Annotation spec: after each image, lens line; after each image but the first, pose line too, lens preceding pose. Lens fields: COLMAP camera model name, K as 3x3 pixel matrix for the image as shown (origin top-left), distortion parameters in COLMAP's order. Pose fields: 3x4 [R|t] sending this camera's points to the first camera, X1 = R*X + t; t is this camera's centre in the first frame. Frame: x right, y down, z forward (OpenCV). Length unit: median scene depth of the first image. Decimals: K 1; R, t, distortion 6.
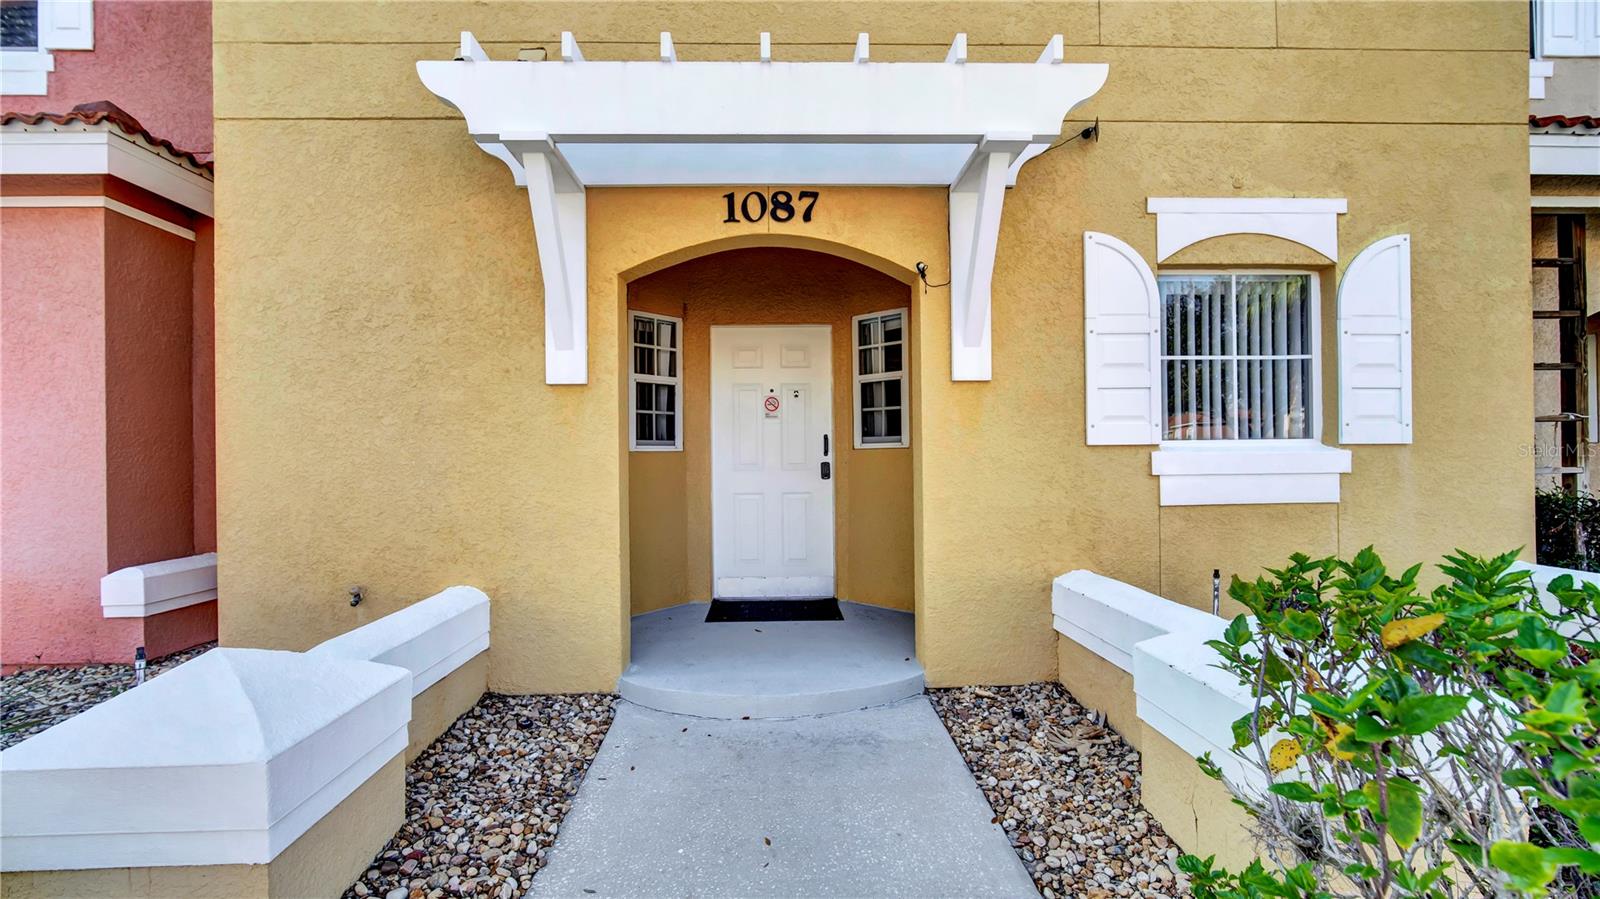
lens RADIAL K [[714.1, 0, 799.7], [0, 714.1, 453.7], [0, 0, 1]] dist [-0.016509, 0.004736]
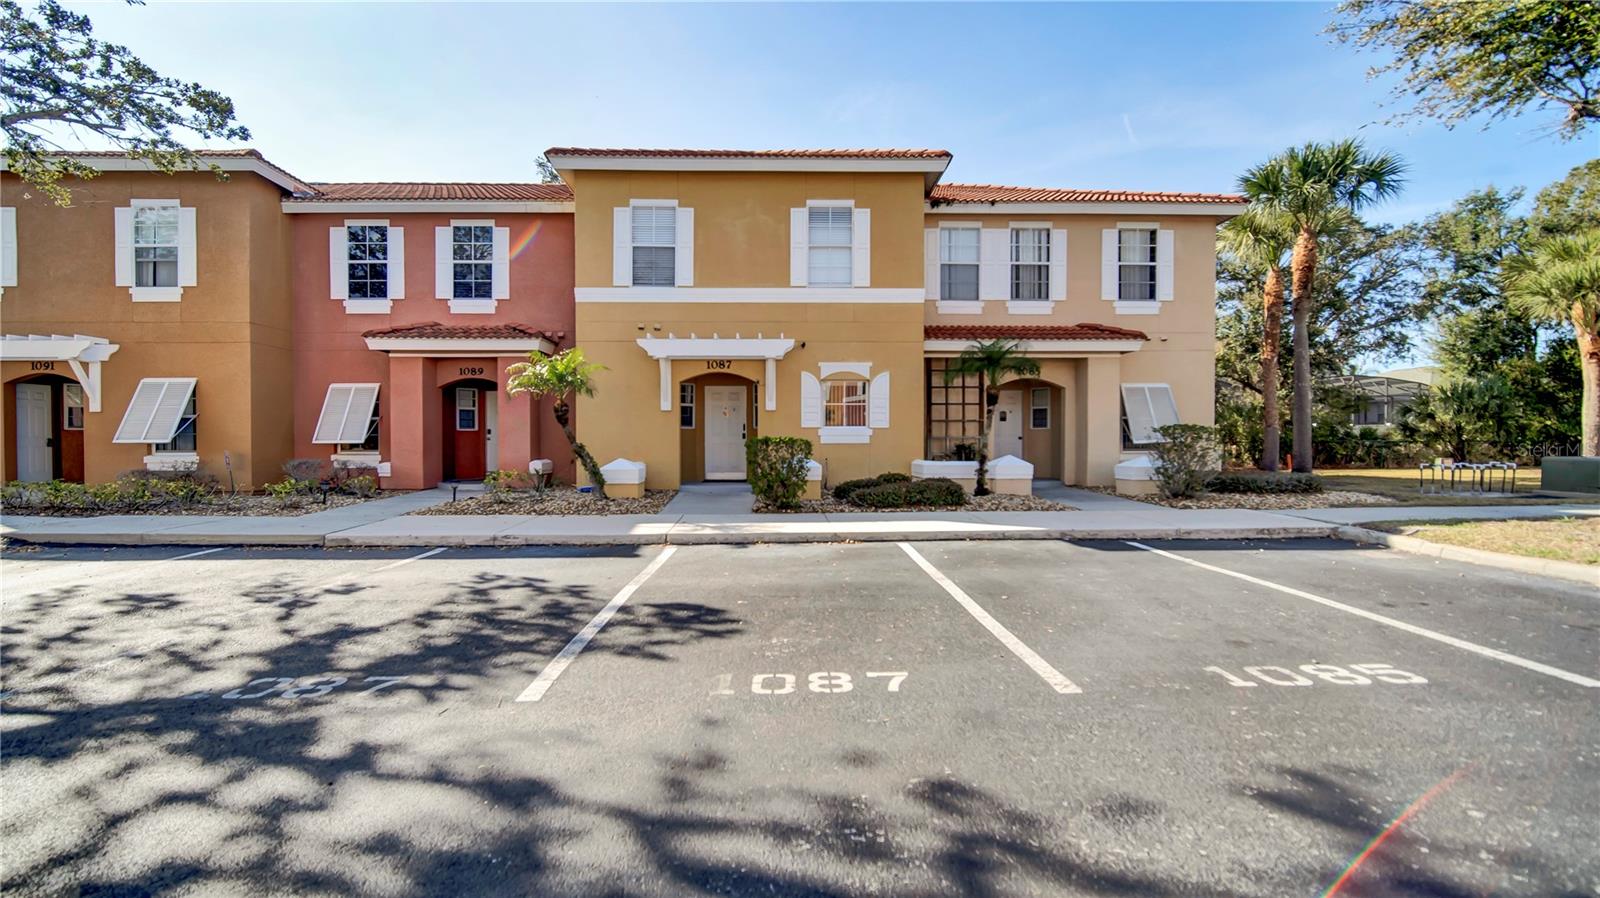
lens RADIAL K [[714.1, 0, 798.9], [0, 714.1, 445.5], [0, 0, 1]] dist [-0.016509, 0.004736]
pose [[0.999865, 0.010492, -0.012651, 0.434128], [-0.010323, 0.999858, 0.013354, 0.032794], [0.012790, -0.013222, 0.999831, -2.788787]]
